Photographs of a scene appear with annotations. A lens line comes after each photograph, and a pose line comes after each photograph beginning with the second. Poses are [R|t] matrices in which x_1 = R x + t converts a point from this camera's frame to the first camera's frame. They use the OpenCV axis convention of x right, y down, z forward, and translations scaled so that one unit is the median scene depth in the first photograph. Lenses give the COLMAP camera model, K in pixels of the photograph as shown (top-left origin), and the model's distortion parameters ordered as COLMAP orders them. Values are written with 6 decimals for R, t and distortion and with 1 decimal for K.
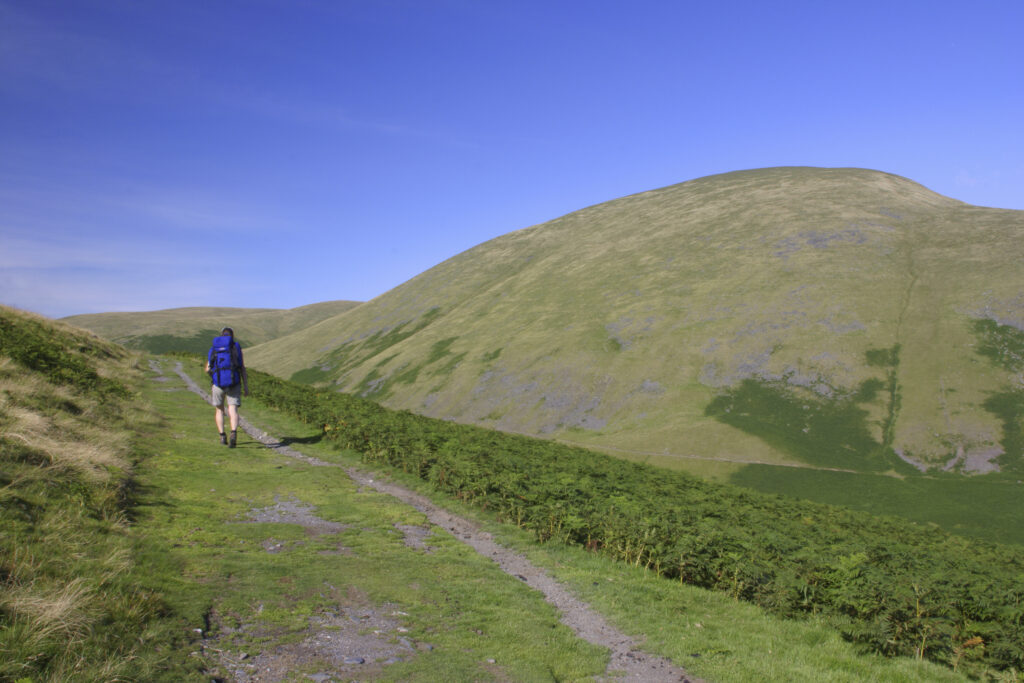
lens RADIAL K [[934.8, 0, 511.8], [0, 934.8, 340.6], [0, 0, 1]] dist [-0.087302, 0.000000]
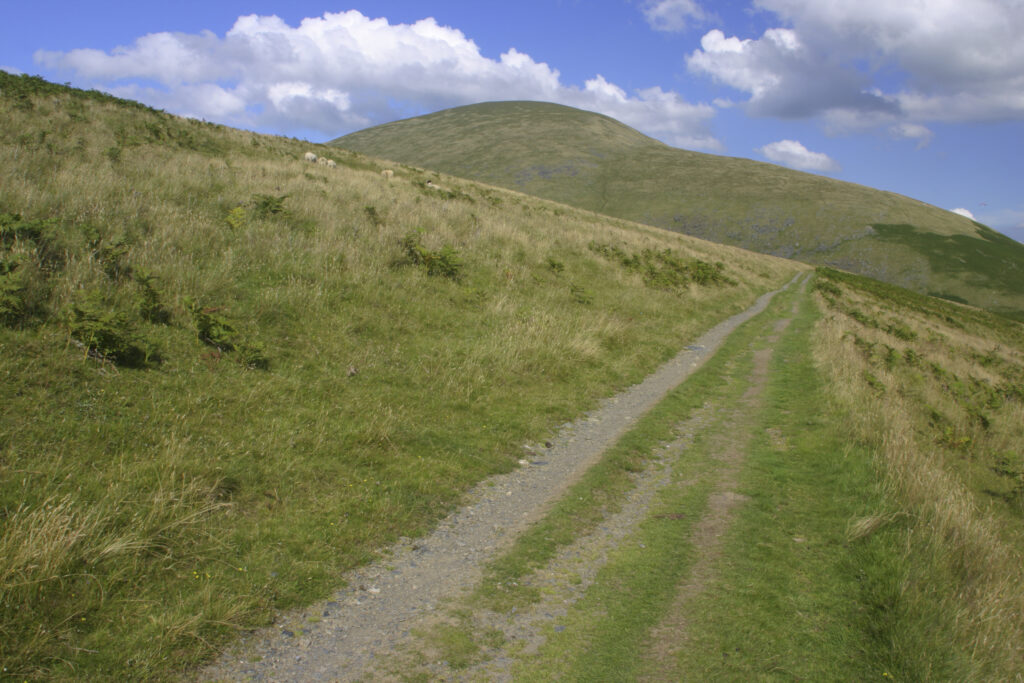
lens RADIAL K [[934.8, 0, 511.8], [0, 934.8, 341.7], [0, 0, 1]] dist [-0.087302, 0.000000]
pose [[0.963916, -0.015963, 0.265727, -0.085194], [-0.011559, 0.994749, 0.101686, 0.004650], [-0.265955, -0.101088, 0.958671, -0.318233]]
